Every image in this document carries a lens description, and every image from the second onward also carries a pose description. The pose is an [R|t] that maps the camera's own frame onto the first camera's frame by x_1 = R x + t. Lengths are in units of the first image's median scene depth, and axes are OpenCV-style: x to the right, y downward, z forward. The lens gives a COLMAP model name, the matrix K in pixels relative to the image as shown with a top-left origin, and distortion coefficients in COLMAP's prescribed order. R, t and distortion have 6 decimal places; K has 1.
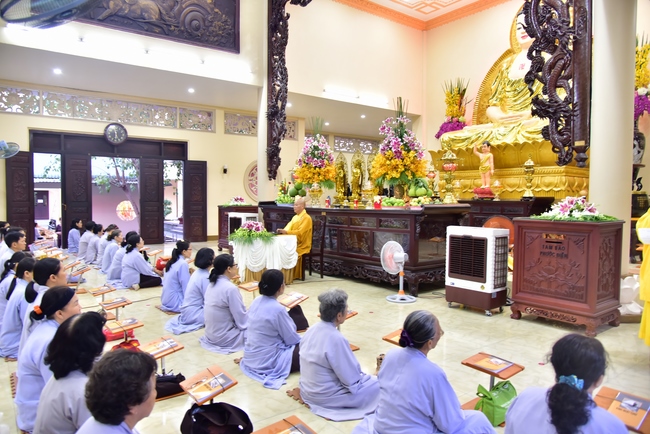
lens RADIAL K [[458.9, 0, 325.0], [0, 458.9, 217.0], [0, 0, 1]] dist [0.005400, 0.001099]
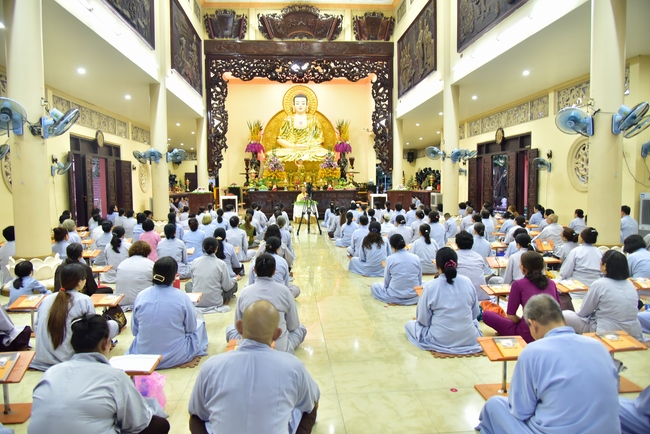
lens RADIAL K [[458.9, 0, 325.0], [0, 458.9, 217.0], [0, 0, 1]] dist [0.005400, 0.001099]
pose [[0.522500, -0.074617, 0.849368, -1.596664], [0.048884, 0.997146, 0.057528, -0.013329], [-0.851237, 0.011462, 0.524657, -0.238202]]
